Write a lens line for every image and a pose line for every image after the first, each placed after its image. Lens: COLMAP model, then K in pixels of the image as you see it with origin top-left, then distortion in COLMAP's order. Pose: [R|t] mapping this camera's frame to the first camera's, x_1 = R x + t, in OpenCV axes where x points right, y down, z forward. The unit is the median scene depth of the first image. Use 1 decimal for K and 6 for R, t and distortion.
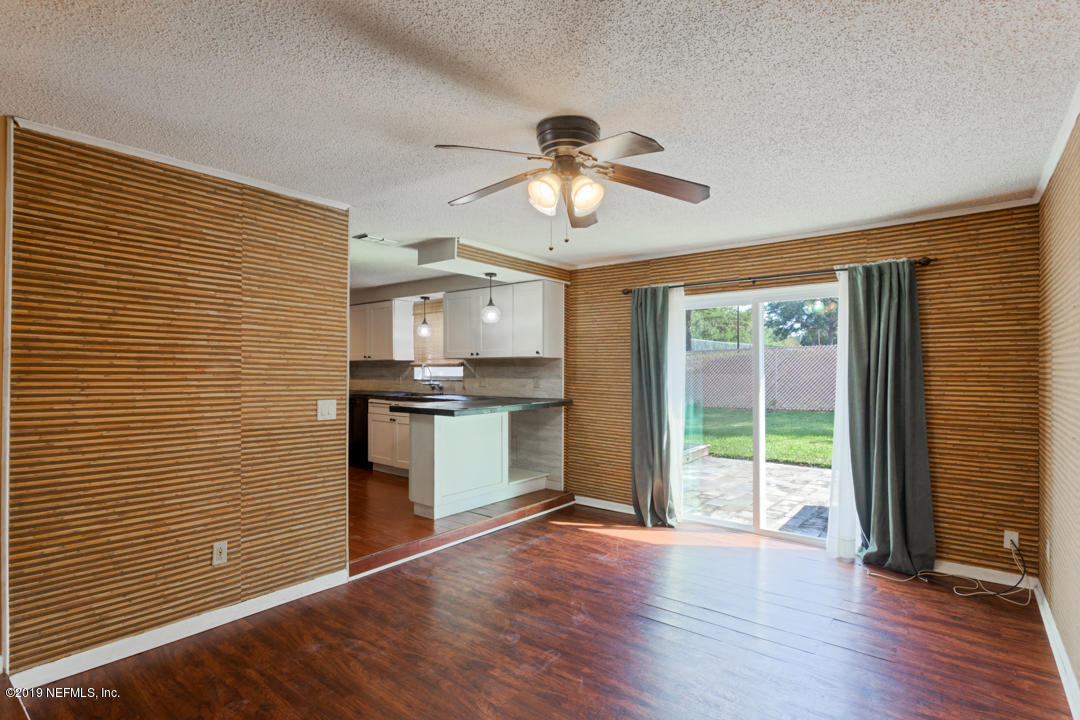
lens RADIAL K [[546.1, 0, 540.0], [0, 546.1, 360.0], [0, 0, 1]] dist [0.000457, 0.000092]
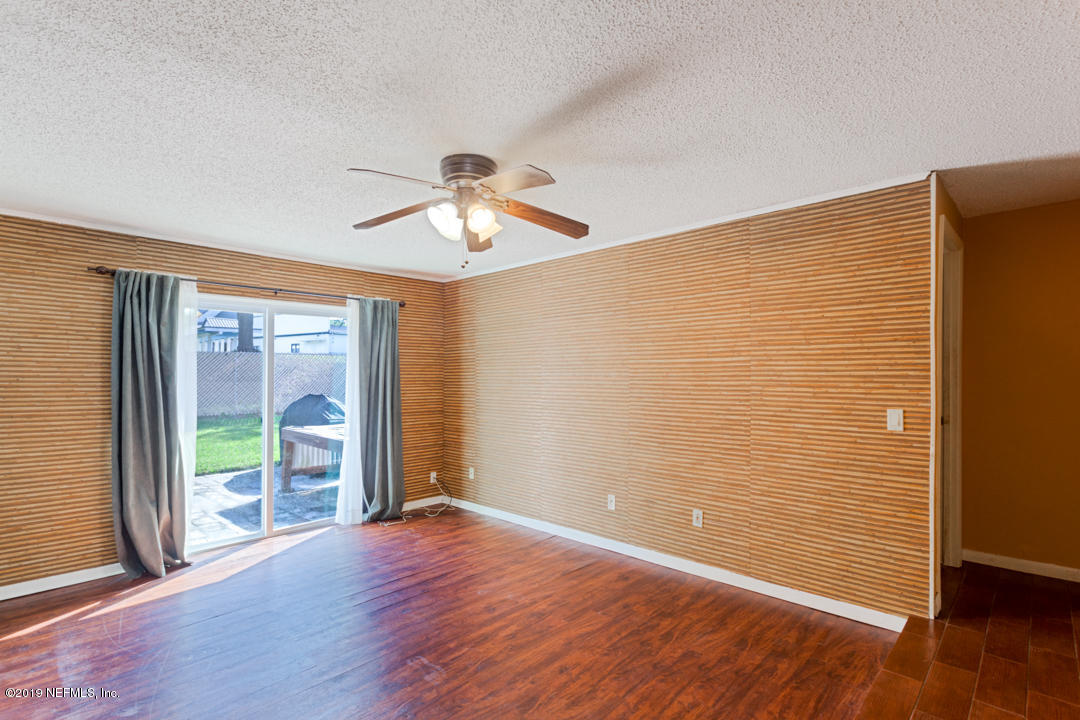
lens RADIAL K [[499.0, 0, 540.0], [0, 499.0, 360.0], [0, 0, 1]] dist [0.000706, 0.000246]
pose [[0.094345, 0.034851, 0.994929, -0.583488], [-0.007236, 0.999385, -0.034321, 0.015988], [-0.995513, -0.003961, 0.094539, 0.472456]]
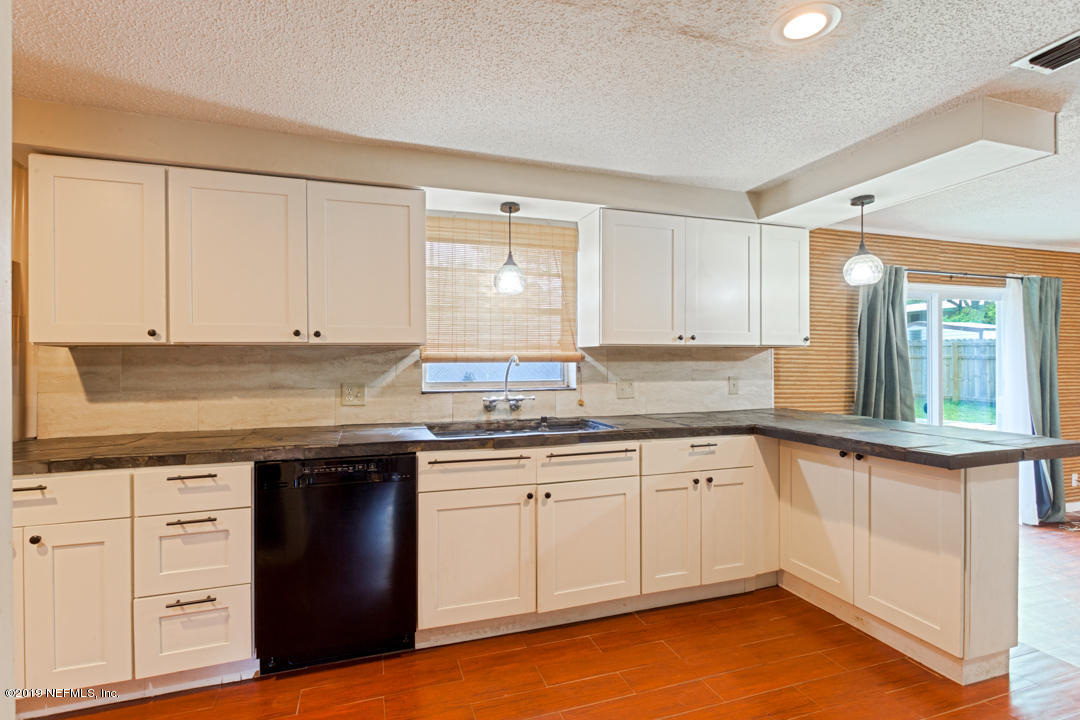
lens RADIAL K [[518.6, 0, 540.0], [0, 518.6, 360.0], [0, 0, 1]] dist [0.023390, 0.000327]
pose [[0.522628, 0.002553, 0.852557, -0.971182], [-0.010104, 0.999944, 0.003199, 0.016661], [-0.852501, -0.010287, 0.522625, 1.321078]]
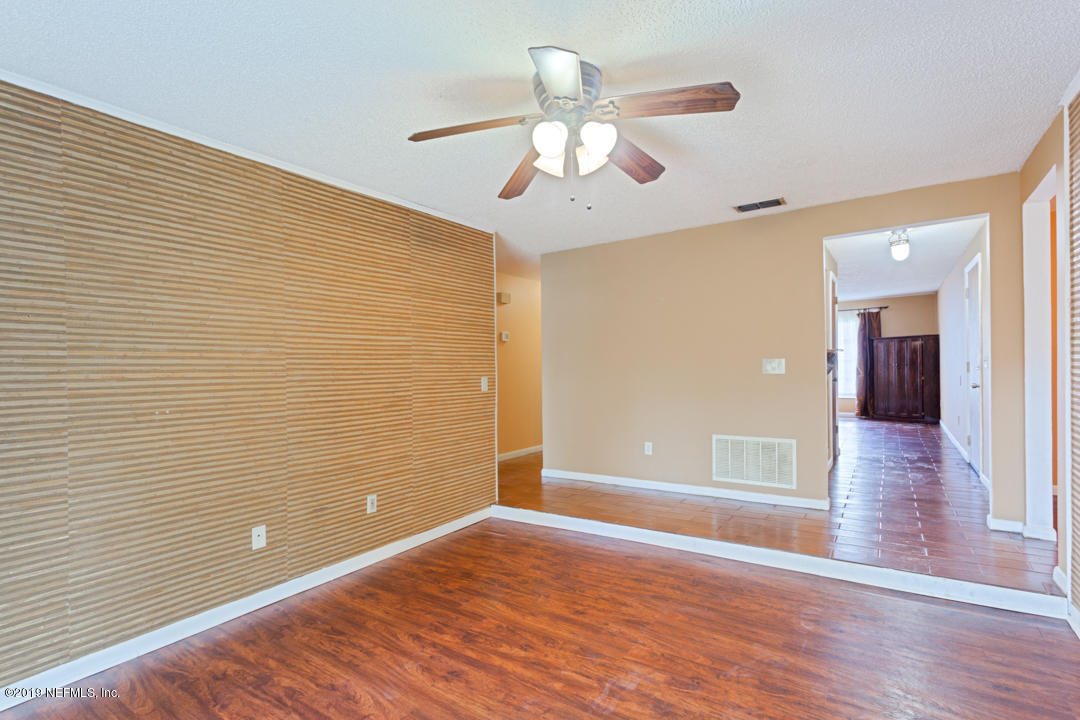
lens RADIAL K [[513.8, 0, 536.3], [0, 513.8, 368.4], [0, 0, 1]] dist [0.001244, 0.000159]
pose [[-0.997603, 0.020316, -0.066150, 0.106408], [0.020966, 0.999738, -0.009144, 0.049737], [0.065947, -0.010509, -0.997768, 1.157449]]
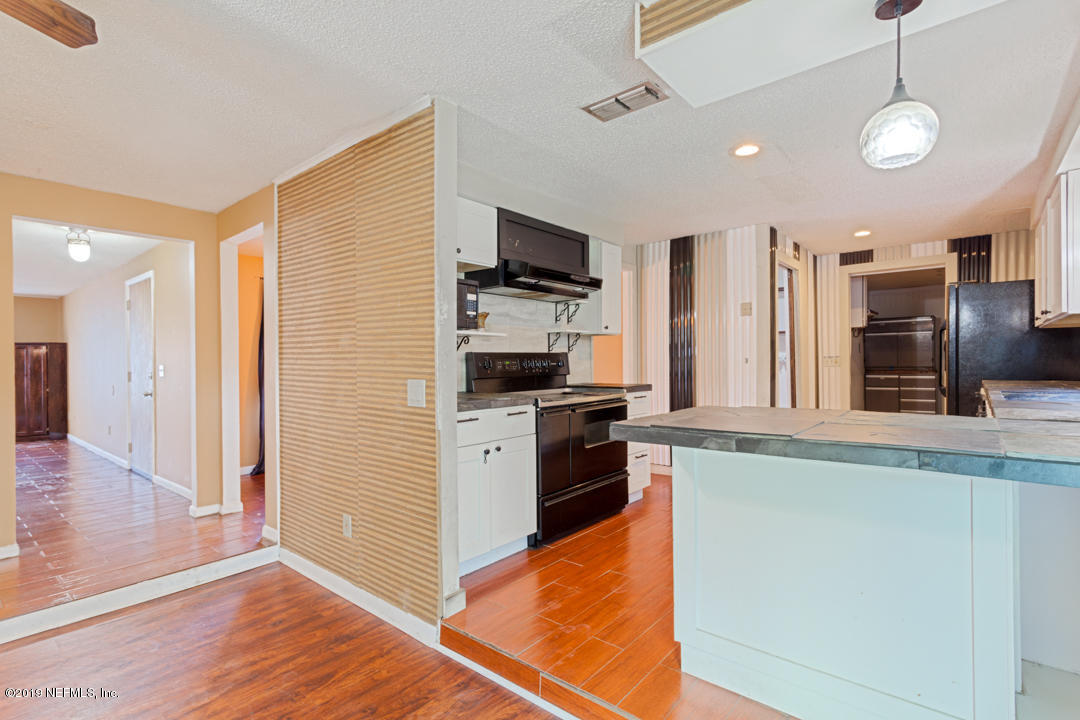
lens RADIAL K [[504.5, 0, 553.9], [0, 504.5, 362.9], [0, 0, 1]] dist [-0.004466, -0.000692]
pose [[-0.015677, -0.000908, -0.999877, 0.248190], [0.023408, 0.999725, -0.001275, 0.048977], [0.999603, -0.023426, -0.015651, 1.049555]]
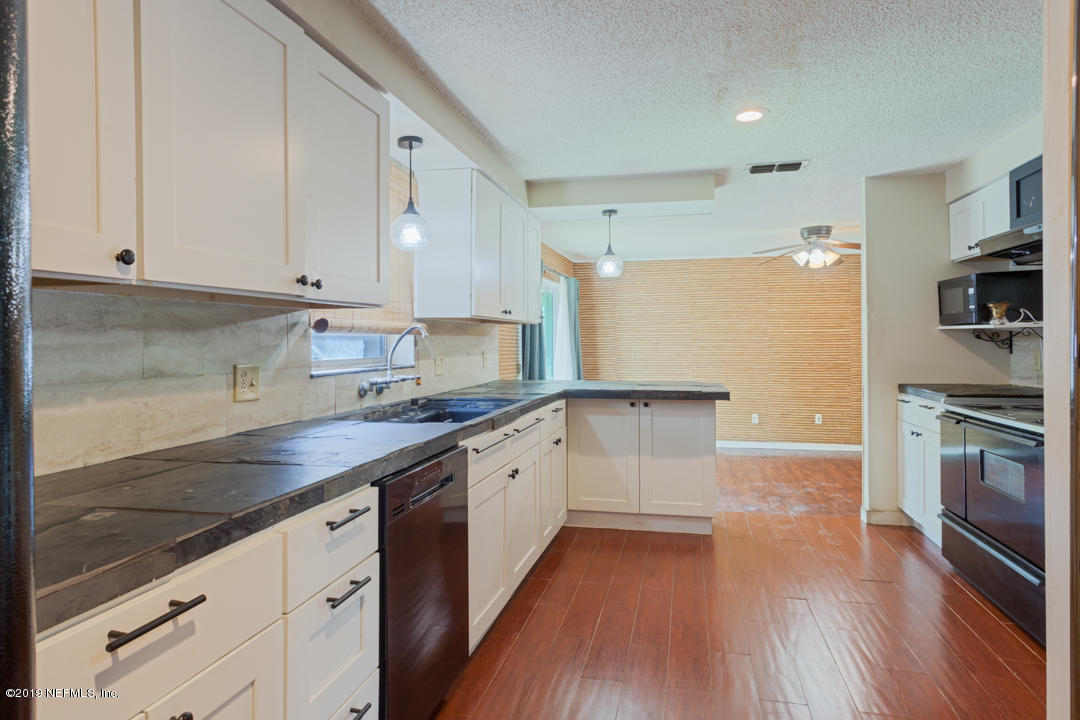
lens RADIAL K [[619.4, 0, 541.2], [0, 619.4, 341.2], [0, 0, 1]] dist [0.033578, 0.000370]
pose [[-0.427481, 0.003738, 0.904017, -1.076020], [-0.005614, 0.999961, -0.006789, 0.035910], [-0.904007, -0.007978, -0.427443, 1.910529]]
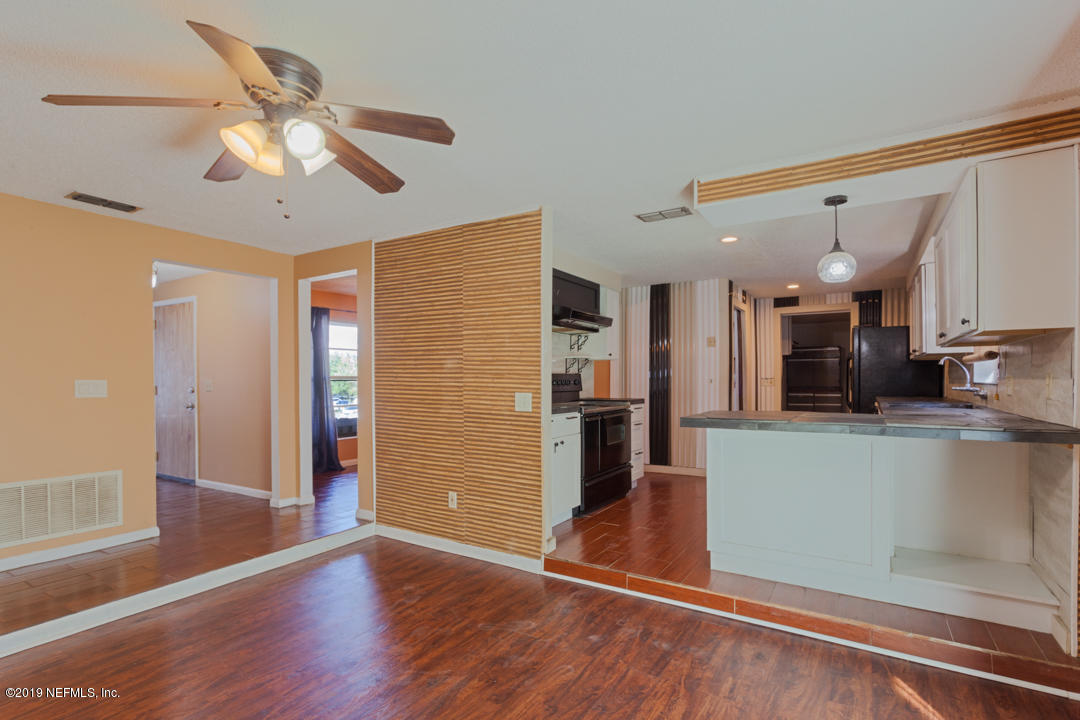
lens RADIAL K [[513.8, 0, 536.3], [0, 513.8, 368.4], [0, 0, 1]] dist [0.001244, 0.000159]
pose [[0.105627, -0.024913, -0.994094, 0.542447], [0.015510, 0.999606, -0.023403, 0.042995], [0.994285, -0.012946, 0.105972, 0.806585]]
